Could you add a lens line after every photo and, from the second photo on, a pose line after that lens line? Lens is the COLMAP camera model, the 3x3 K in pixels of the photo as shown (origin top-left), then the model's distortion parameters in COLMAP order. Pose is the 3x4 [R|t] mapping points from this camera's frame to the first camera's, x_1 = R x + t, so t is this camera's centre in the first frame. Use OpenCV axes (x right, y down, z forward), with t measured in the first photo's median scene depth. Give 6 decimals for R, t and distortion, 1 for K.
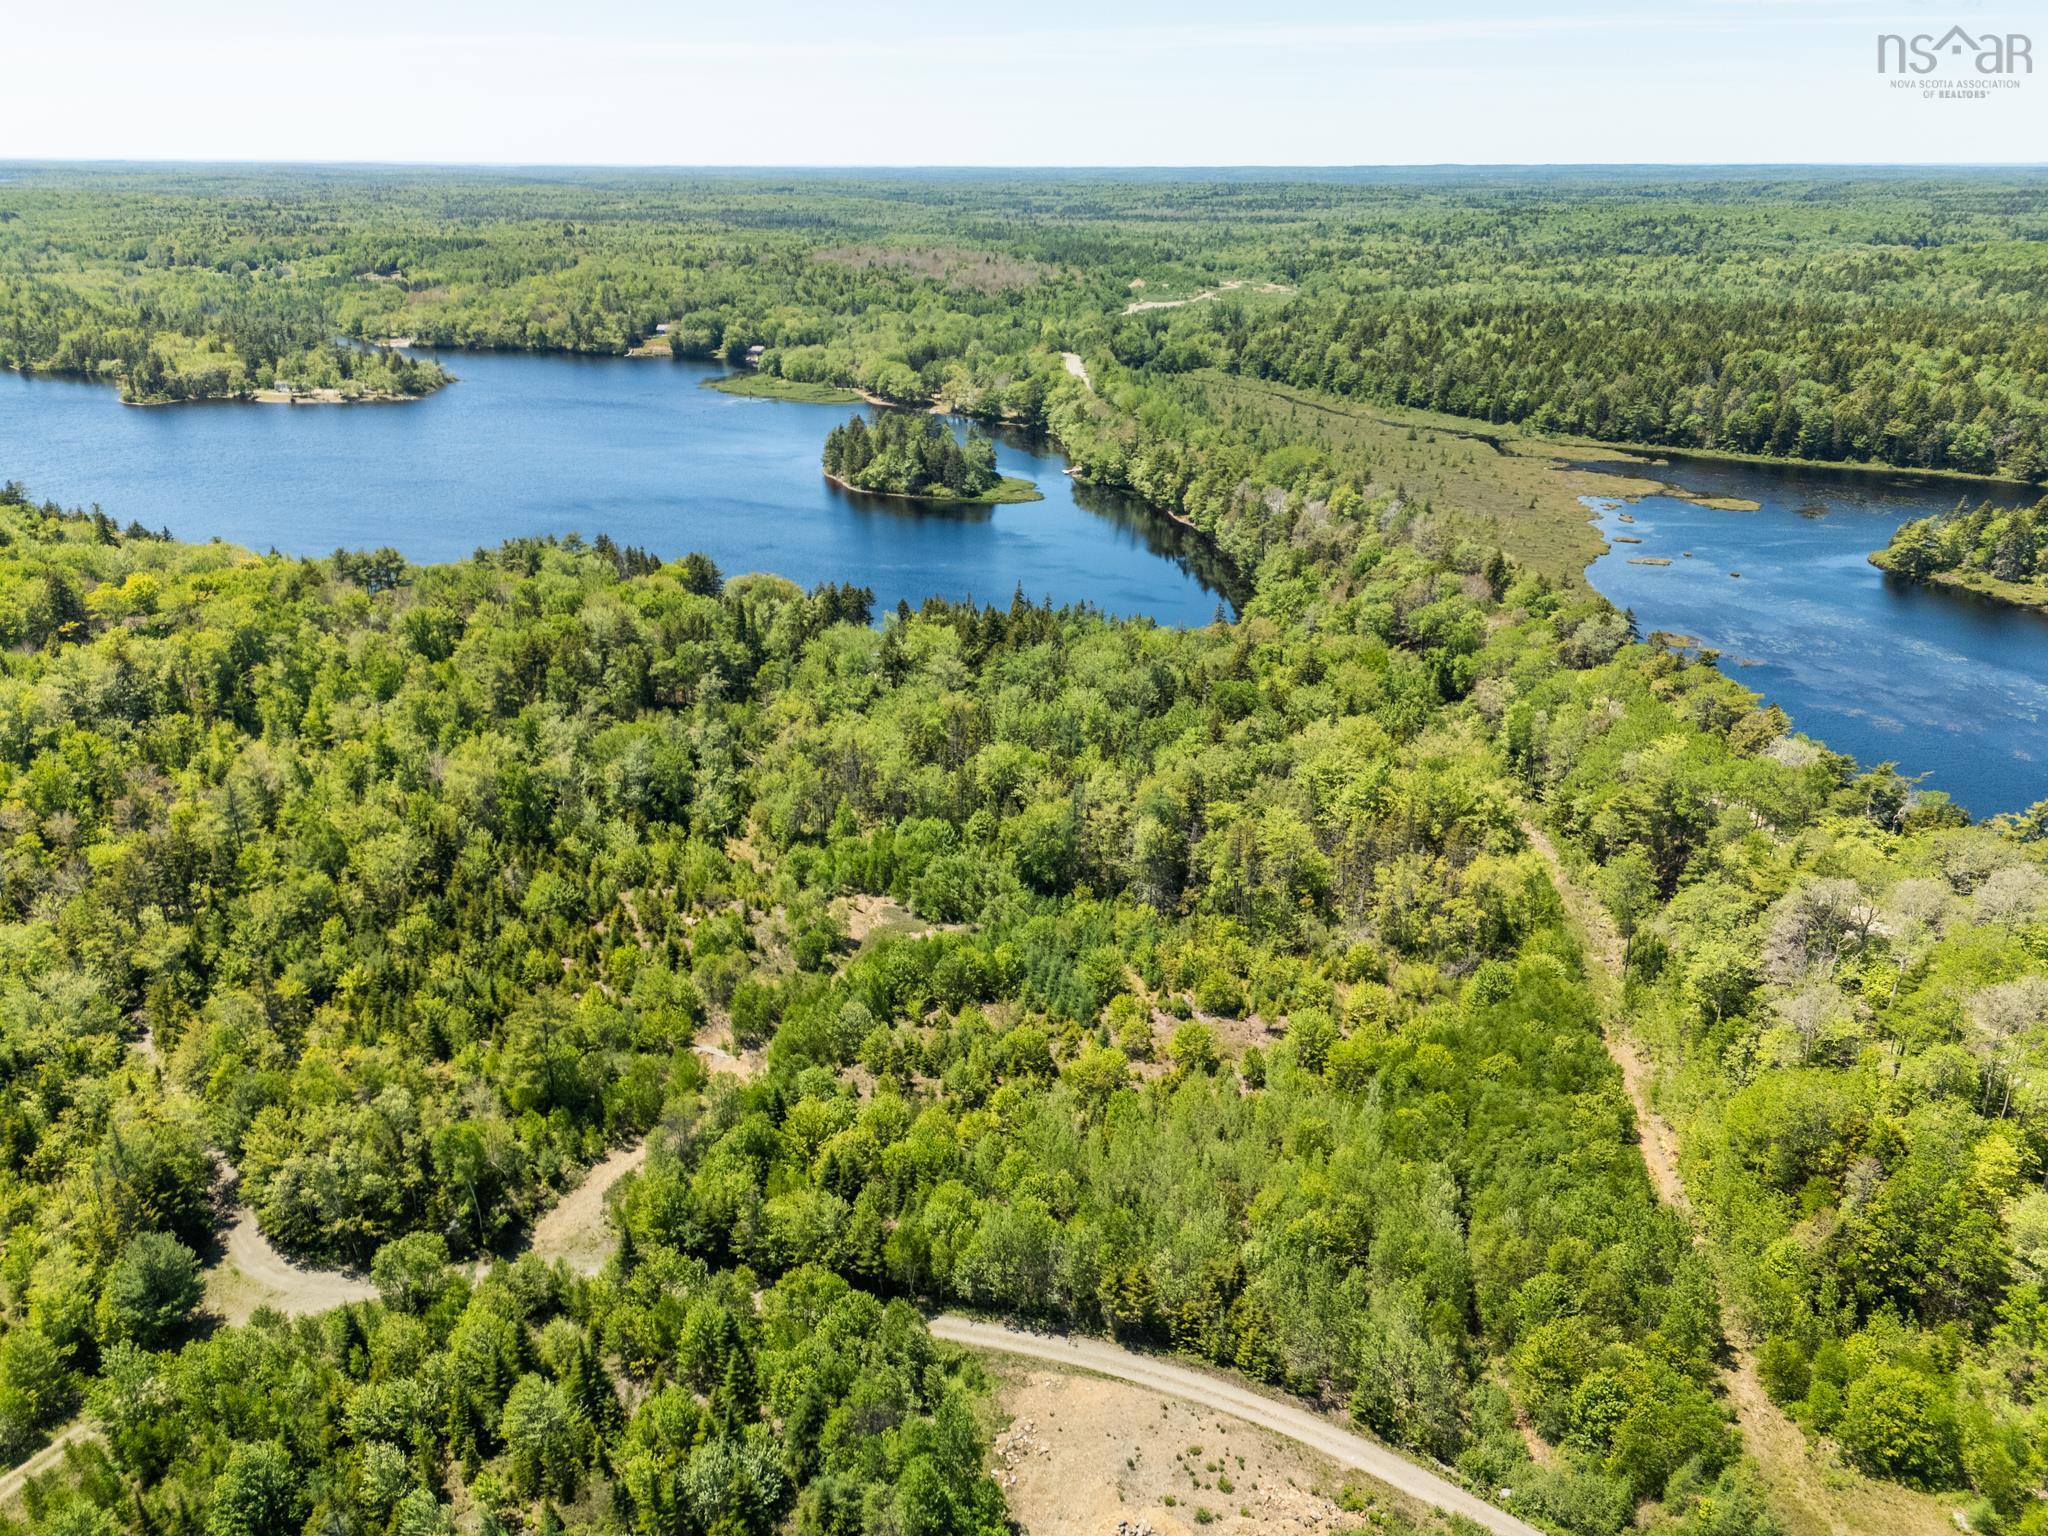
lens RADIAL K [[1510.8, 0, 1024.0], [0, 1510.8, 768.0], [0, 0, 1]] dist [0.074381, -0.060511]
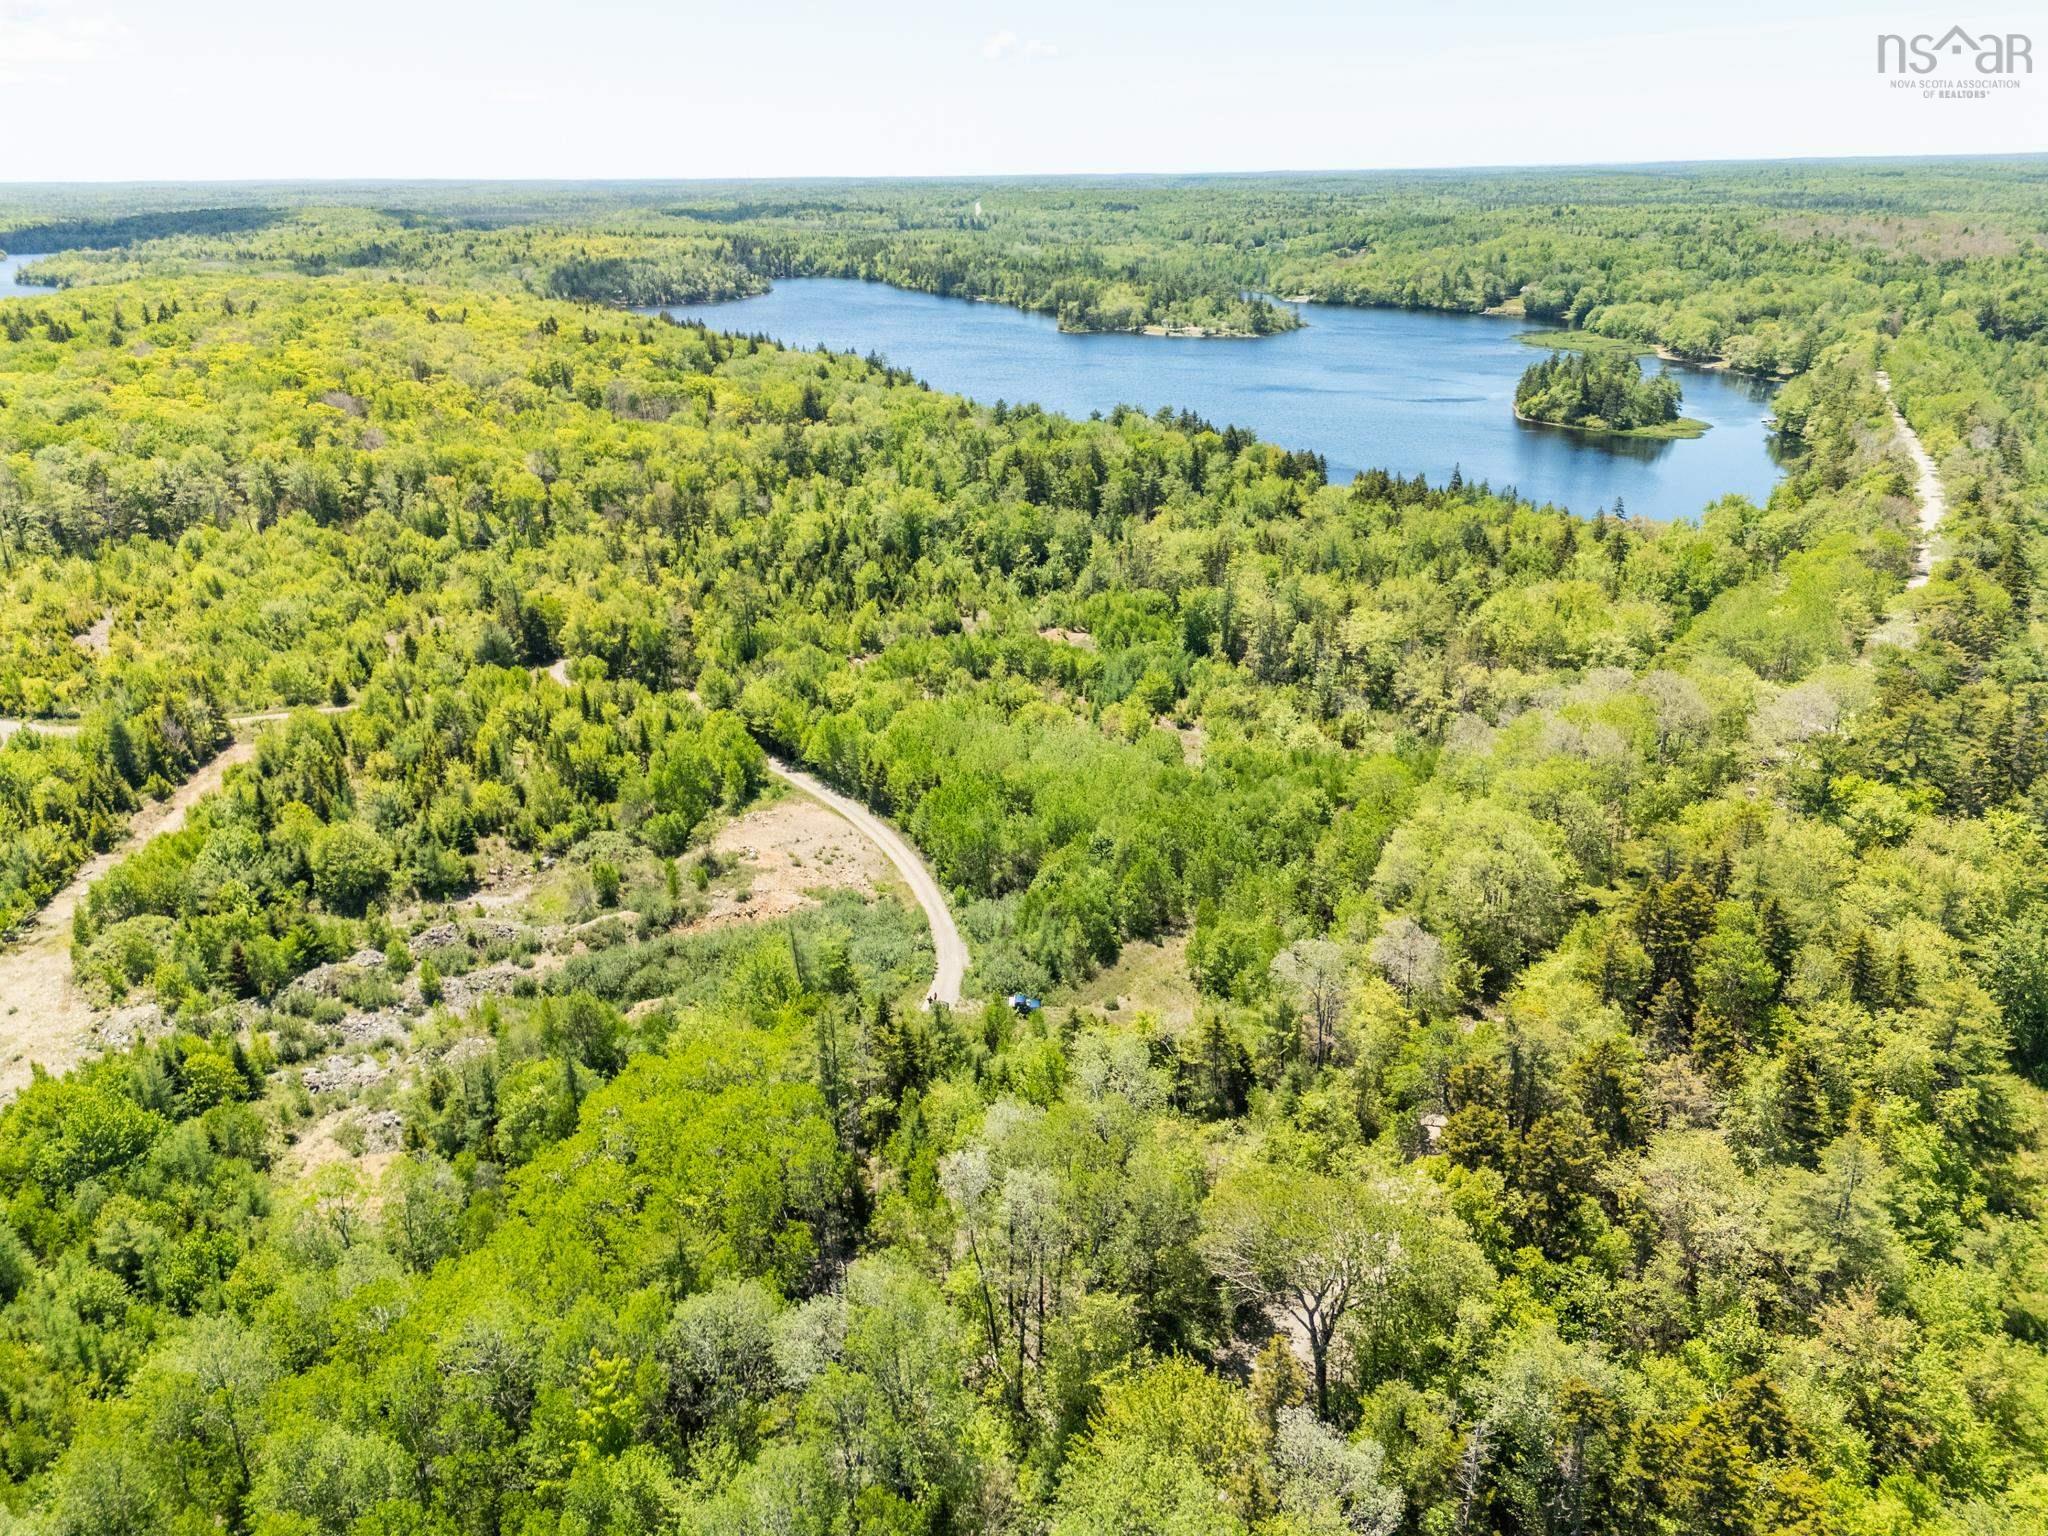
lens RADIAL K [[1510.8, 0, 1024.0], [0, 1510.8, 768.0], [0, 0, 1]] dist [0.074381, -0.060511]
pose [[0.786889, 0.212404, -0.579388, 0.278721], [-0.213064, 0.974673, 0.067945, 0.053240], [0.579146, 0.069982, 0.812215, -0.037801]]
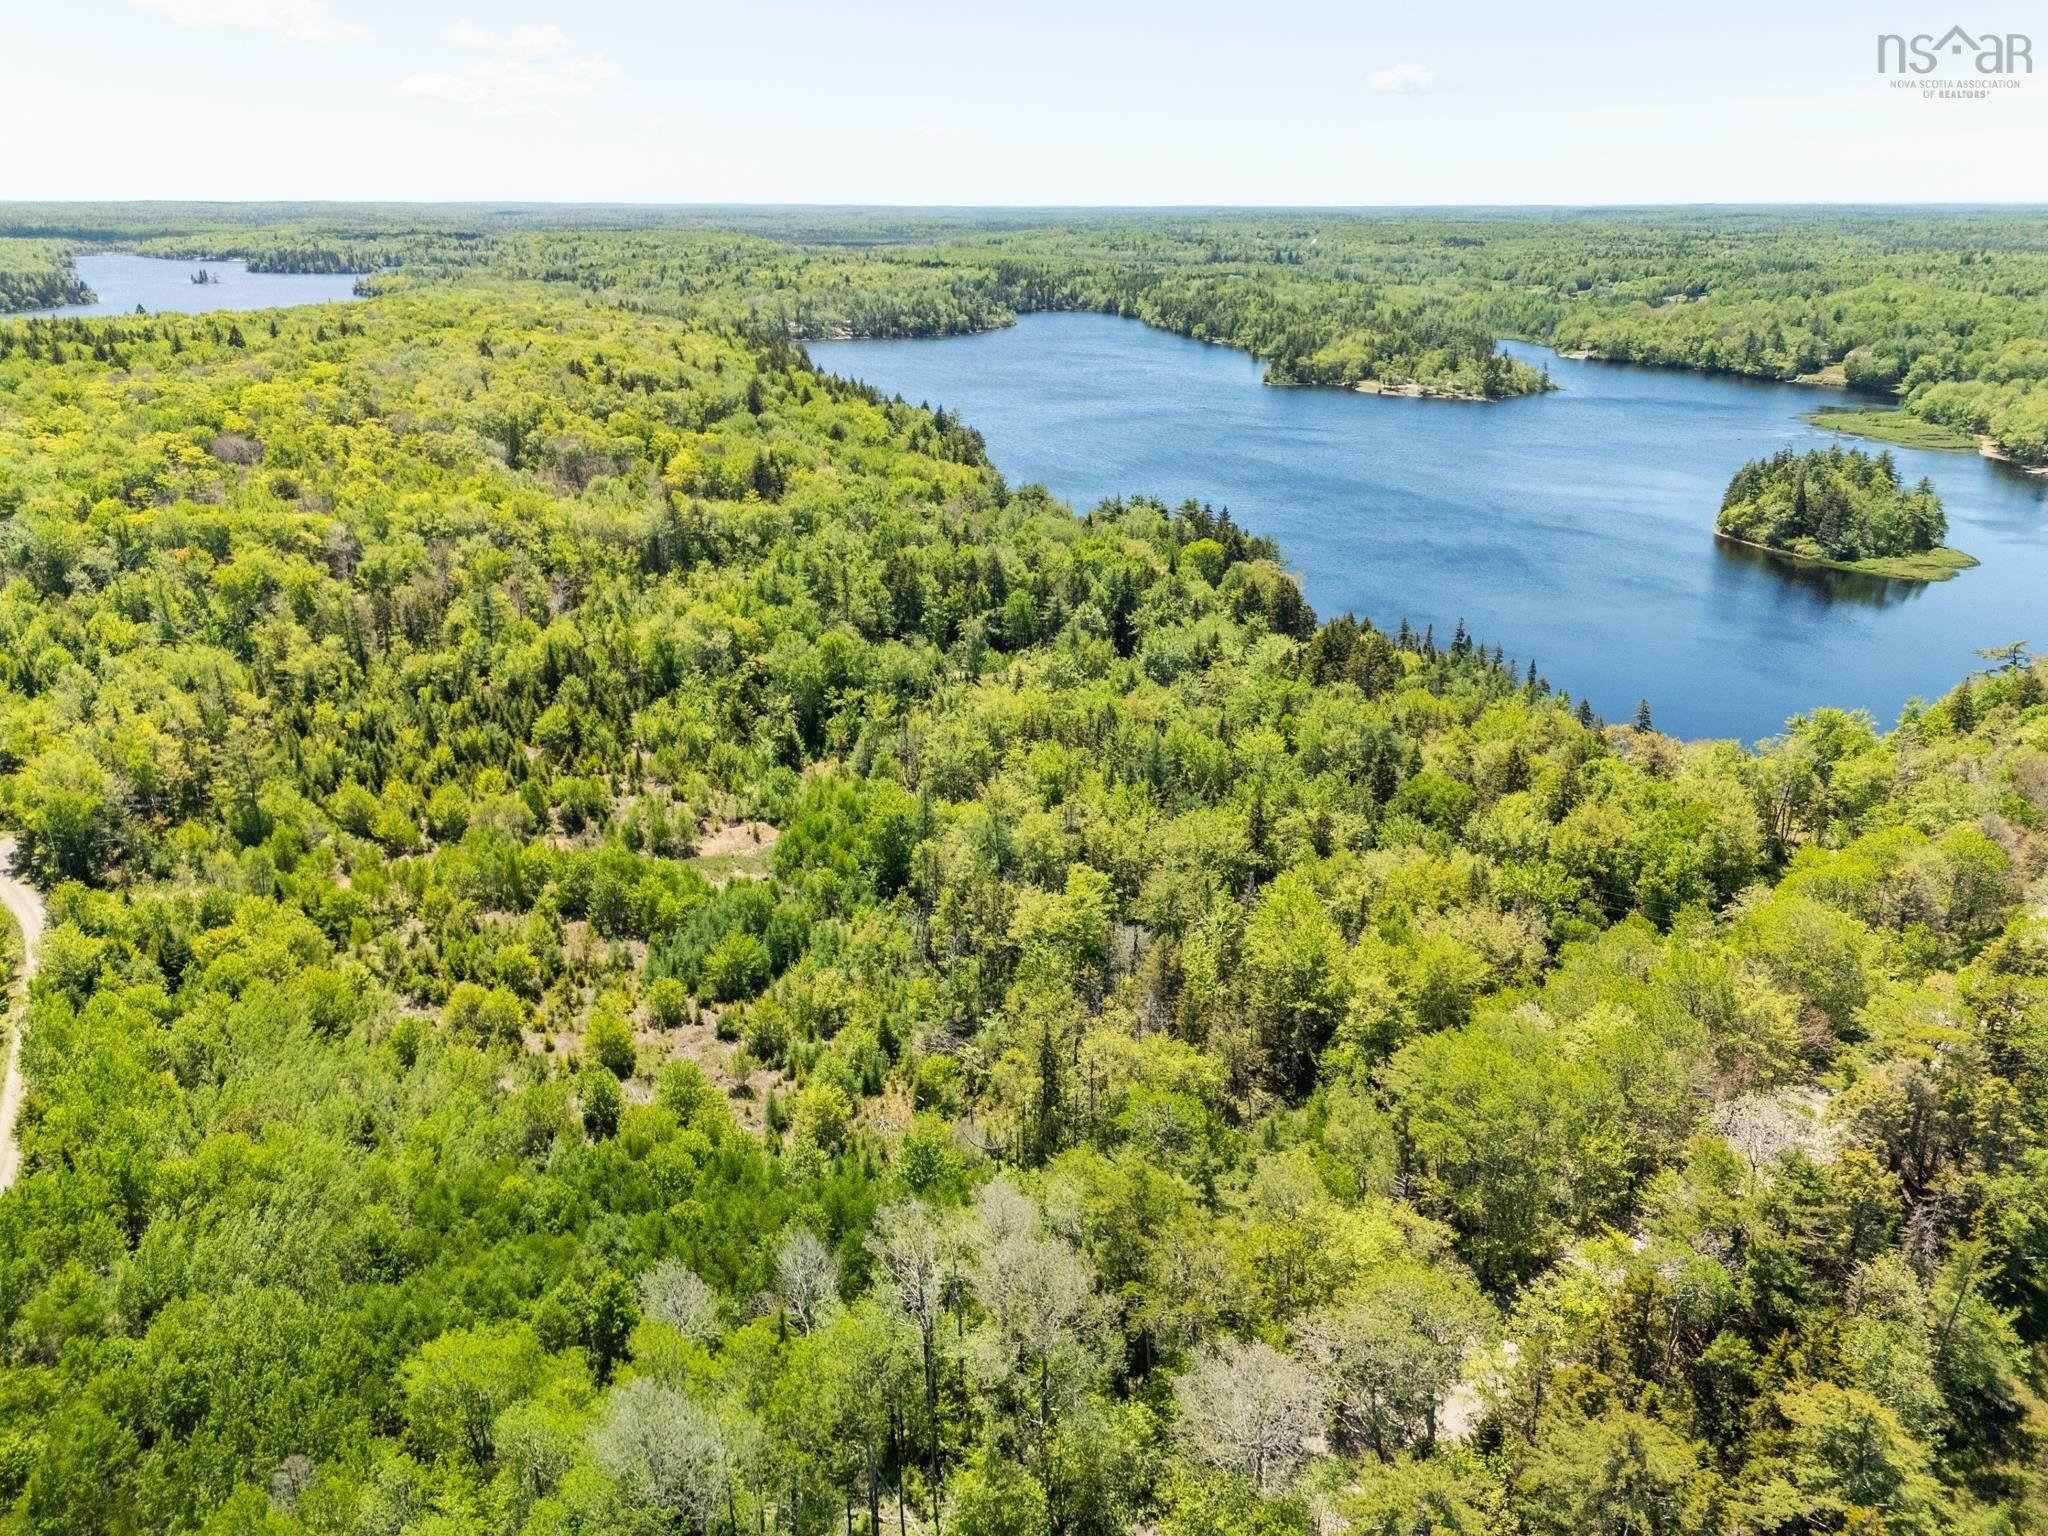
lens RADIAL K [[1510.8, 0, 1024.0], [0, 1510.8, 768.0], [0, 0, 1]] dist [0.074381, -0.060511]
pose [[0.614443, 0.273147, -0.740169, 0.297040], [-0.291910, 0.950288, 0.108361, -0.044286], [0.732972, 0.149481, 0.663632, 0.206053]]
